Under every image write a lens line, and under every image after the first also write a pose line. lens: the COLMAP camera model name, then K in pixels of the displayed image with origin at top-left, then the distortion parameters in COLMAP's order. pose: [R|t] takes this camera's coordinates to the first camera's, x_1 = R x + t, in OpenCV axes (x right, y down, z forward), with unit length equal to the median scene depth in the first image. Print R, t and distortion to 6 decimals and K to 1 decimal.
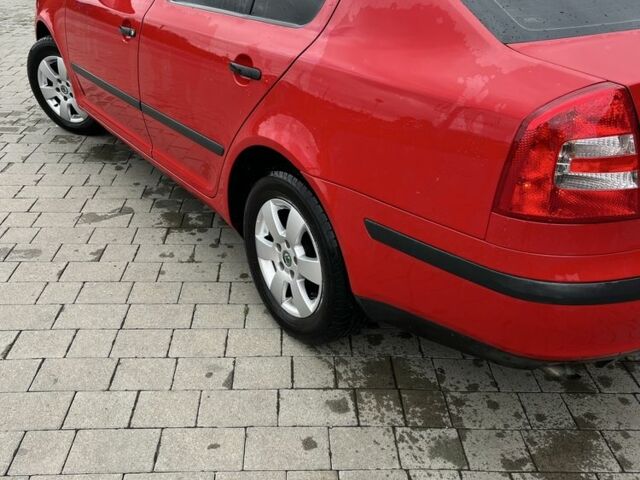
lens RADIAL K [[654.2, 0, 320.0], [0, 654.2, 240.0], [0, 0, 1]] dist [0.021259, 0.006084]
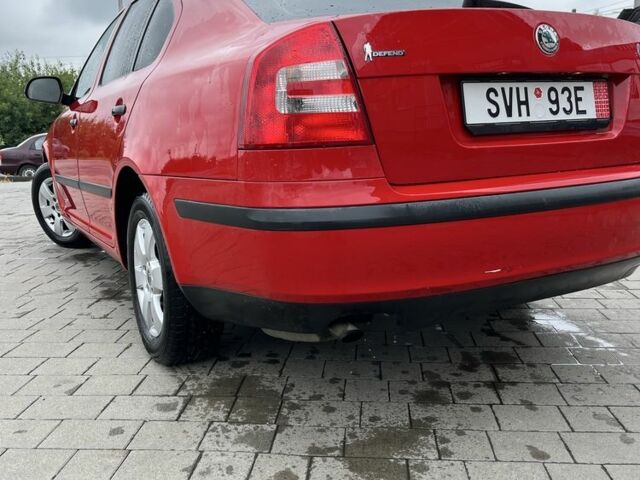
lens RADIAL K [[654.2, 0, 320.0], [0, 654.2, 240.0], [0, 0, 1]] dist [0.021259, 0.006084]
pose [[0.990991, -0.033477, -0.129677, 0.388170], [-0.006609, 0.954852, -0.297008, 0.304433], [0.133766, 0.295189, 0.946029, 0.036118]]
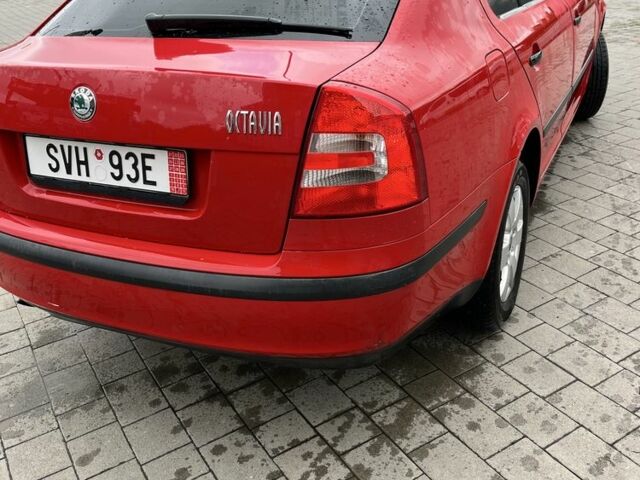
lens RADIAL K [[654.2, 0, 320.0], [0, 654.2, 240.0], [0, 0, 1]] dist [0.021259, 0.006084]
pose [[0.487432, 0.337506, -0.805295, 1.382061], [-0.335092, 0.923961, 0.184415, -0.276502], [0.806303, 0.179958, 0.563464, 0.608670]]
